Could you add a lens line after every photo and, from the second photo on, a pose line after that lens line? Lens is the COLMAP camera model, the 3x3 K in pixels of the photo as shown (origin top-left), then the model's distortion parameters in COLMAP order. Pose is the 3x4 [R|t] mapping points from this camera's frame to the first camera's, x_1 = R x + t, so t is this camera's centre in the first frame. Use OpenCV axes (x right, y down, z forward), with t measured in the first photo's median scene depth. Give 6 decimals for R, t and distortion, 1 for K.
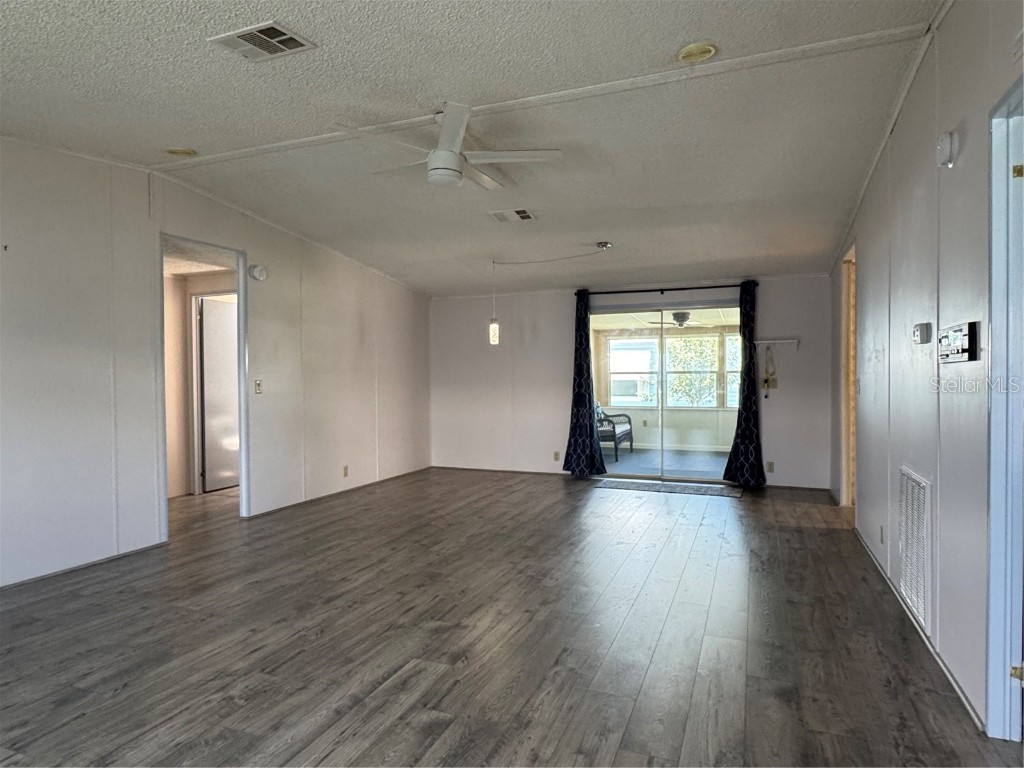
lens RADIAL K [[601.2, 0, 517.9], [0, 601.2, 383.3], [0, 0, 1]] dist [-0.004958, -0.000483]
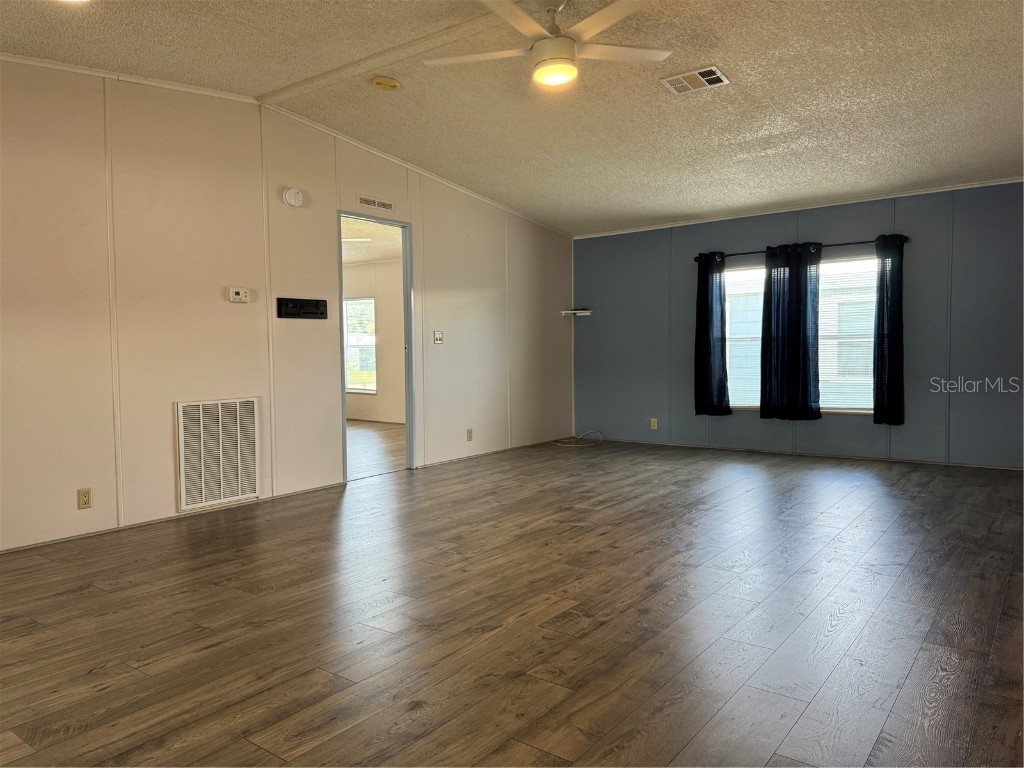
lens RADIAL K [[720.5, 0, 508.6], [0, 720.5, 381.8], [0, 0, 1]] dist [0.055731, -0.031556]
pose [[-0.963113, 0.011564, 0.268848, -0.266053], [0.027410, 0.998096, 0.055261, 0.027005], [-0.267697, 0.060592, -0.961596, 1.636519]]
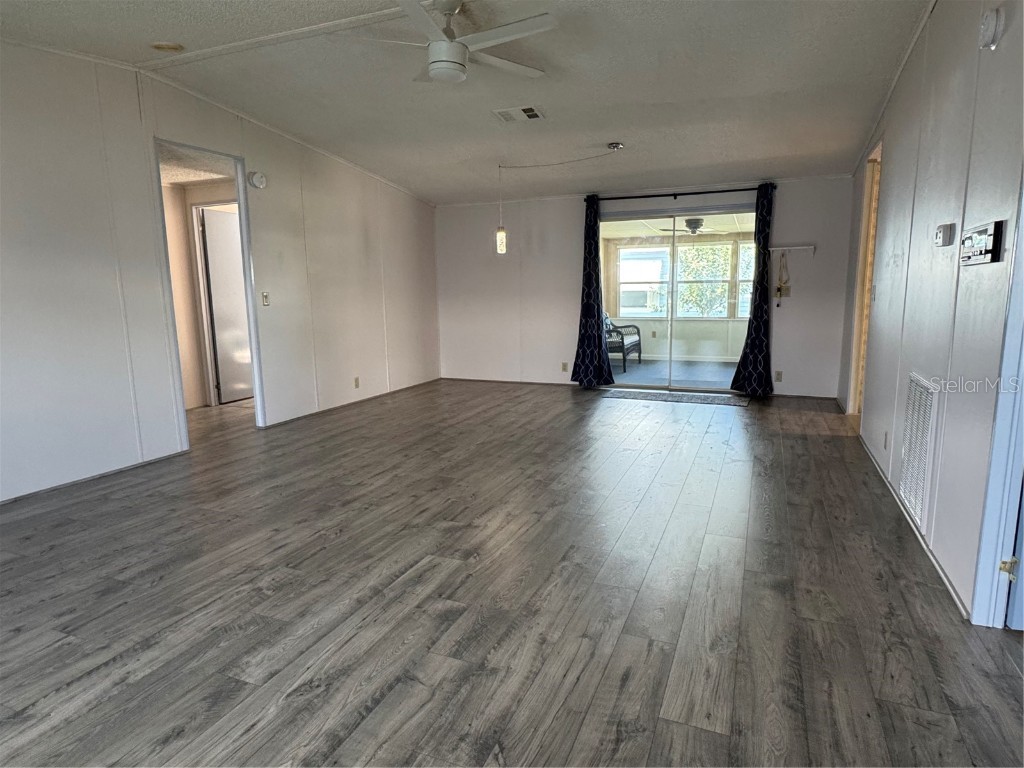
lens RADIAL K [[601.2, 0, 514.5], [0, 601.2, 384.6], [0, 0, 1]] dist [-0.004958, -0.000483]
pose [[0.999791, -0.004871, -0.019877, 0.000321], [0.007719, 0.989274, 0.145866, 0.005098], [0.018954, -0.145989, 0.989105, -0.000383]]
